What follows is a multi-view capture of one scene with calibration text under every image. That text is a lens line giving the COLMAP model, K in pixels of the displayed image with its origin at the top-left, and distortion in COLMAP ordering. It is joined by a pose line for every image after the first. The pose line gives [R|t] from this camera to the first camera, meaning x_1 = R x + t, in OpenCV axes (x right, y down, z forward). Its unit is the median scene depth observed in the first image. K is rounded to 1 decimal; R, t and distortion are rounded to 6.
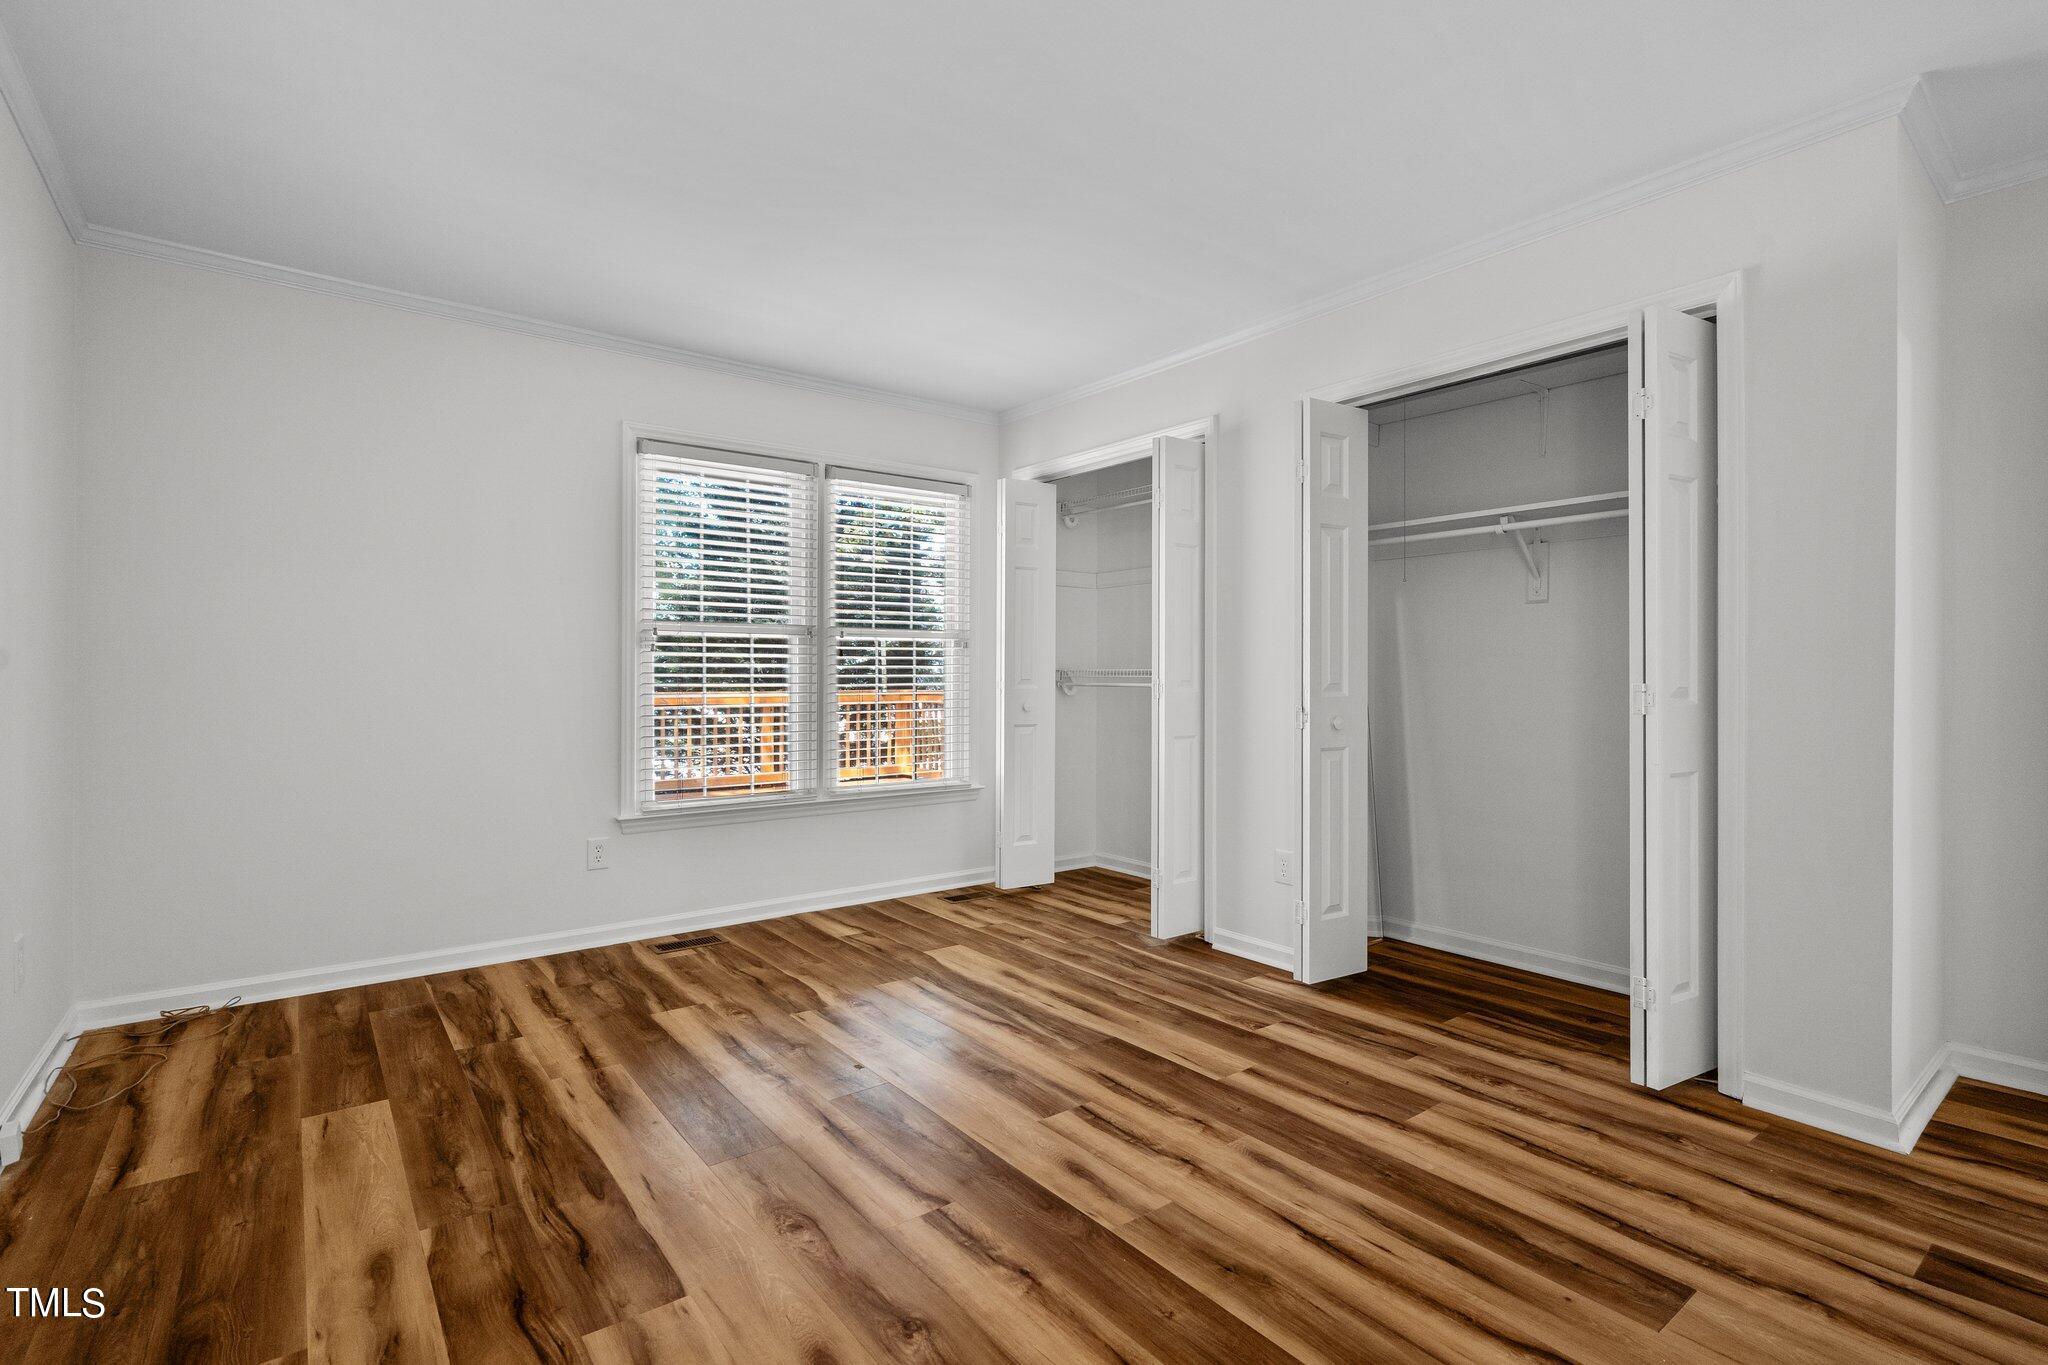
lens RADIAL K [[932.0, 0, 1014.5], [0, 932.0, 676.2], [0, 0, 1]] dist [-0.002274, 0.000079]
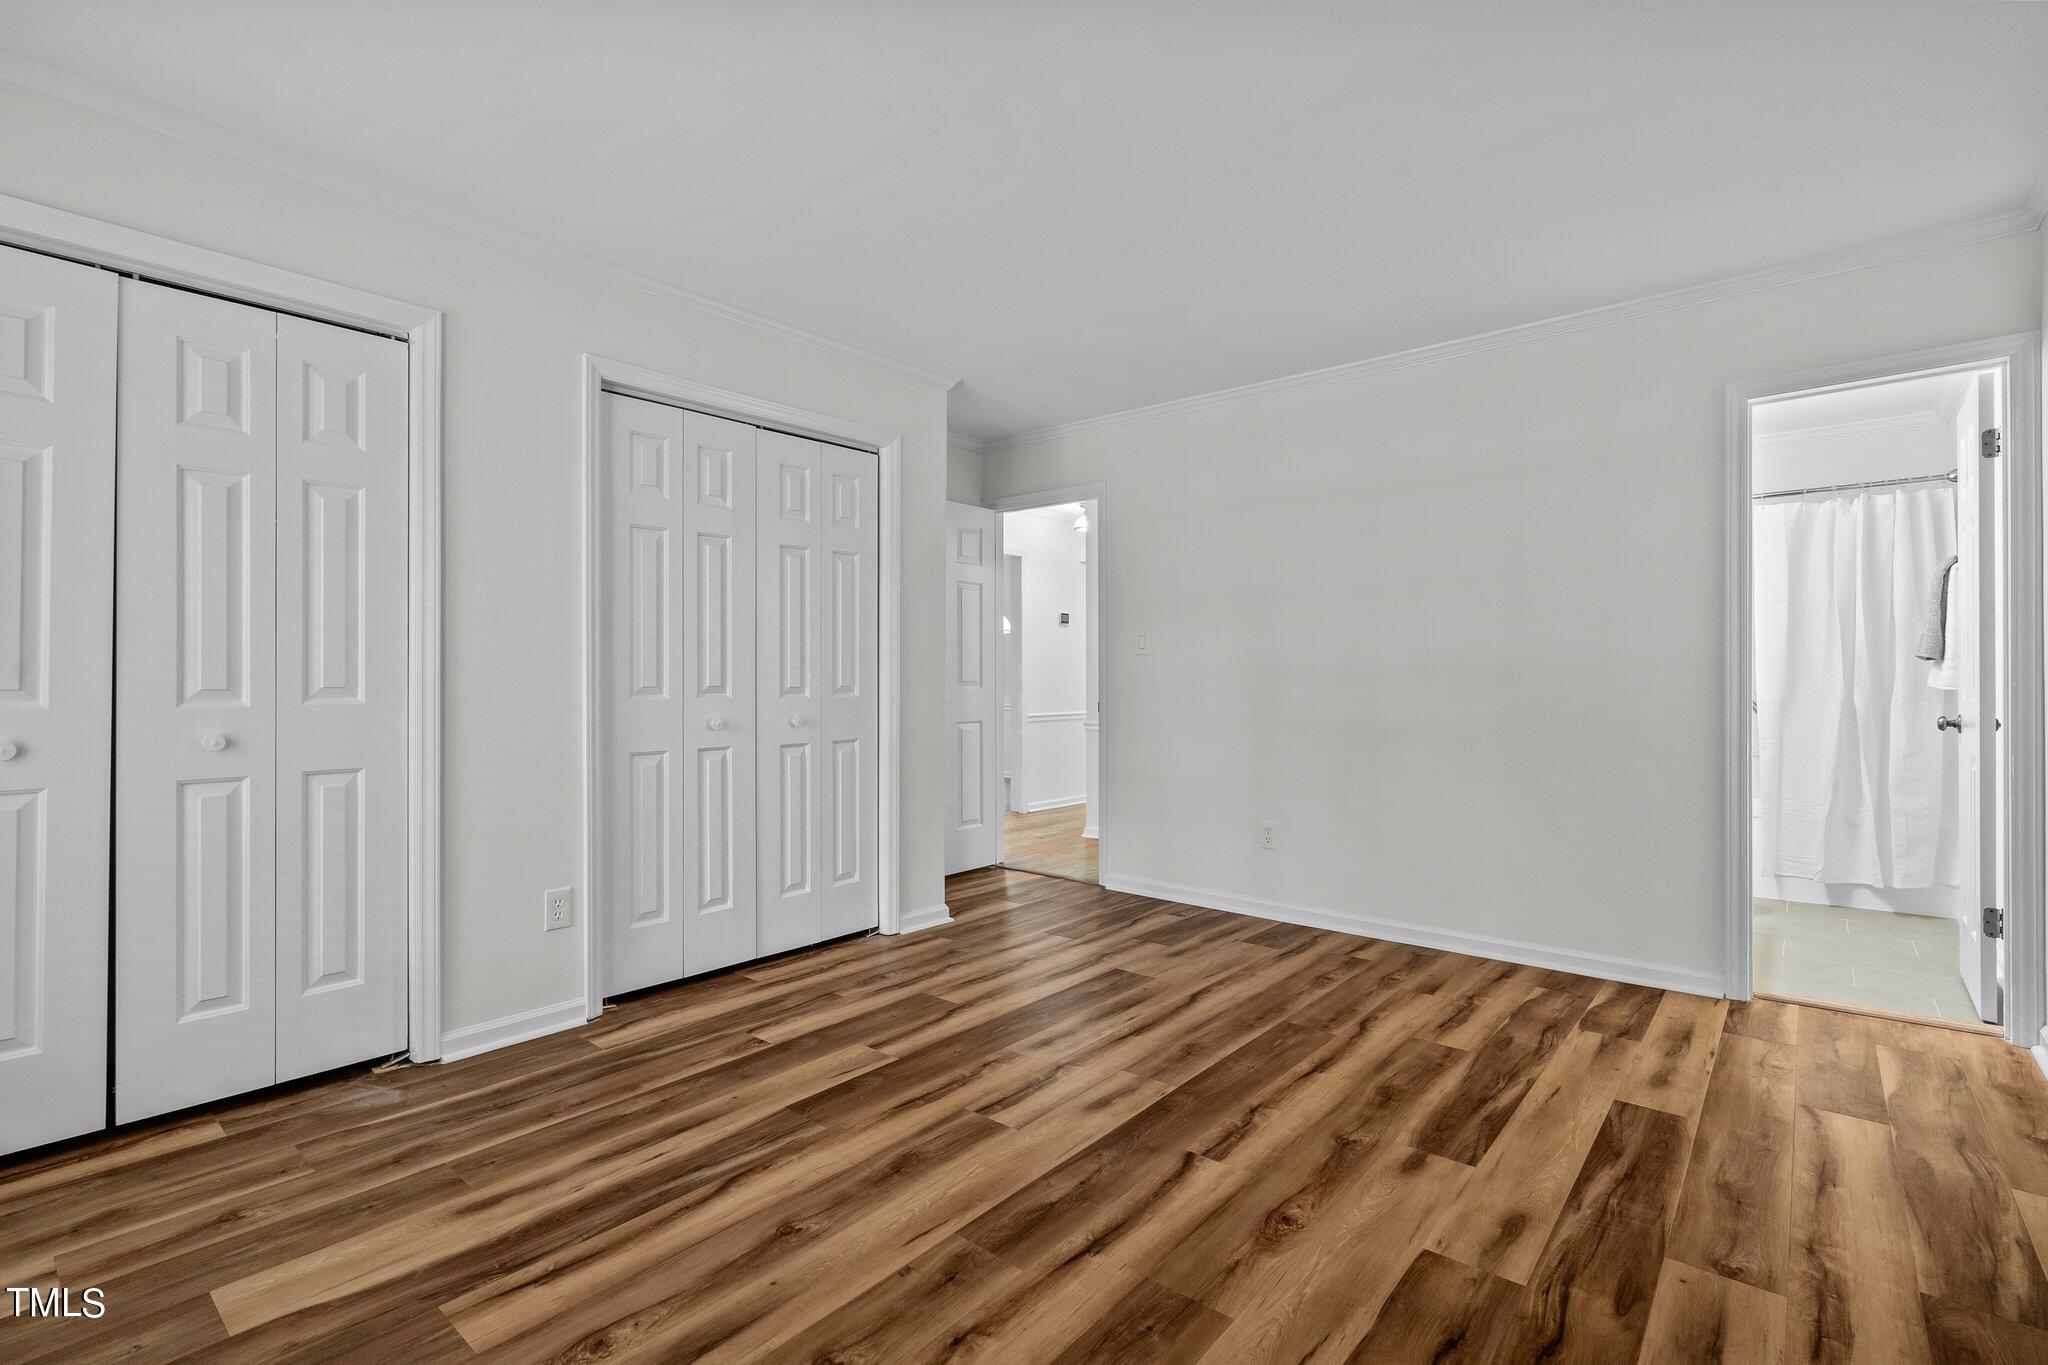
lens RADIAL K [[932.0, 0, 1014.8], [0, 932.0, 682.9], [0, 0, 1]] dist [-0.002274, 0.000079]
pose [[-0.201451, -0.006664, 0.979476, -0.844820], [-0.001580, 0.999978, 0.006478, -0.001125], [-0.979497, -0.000243, -0.201457, 1.083994]]
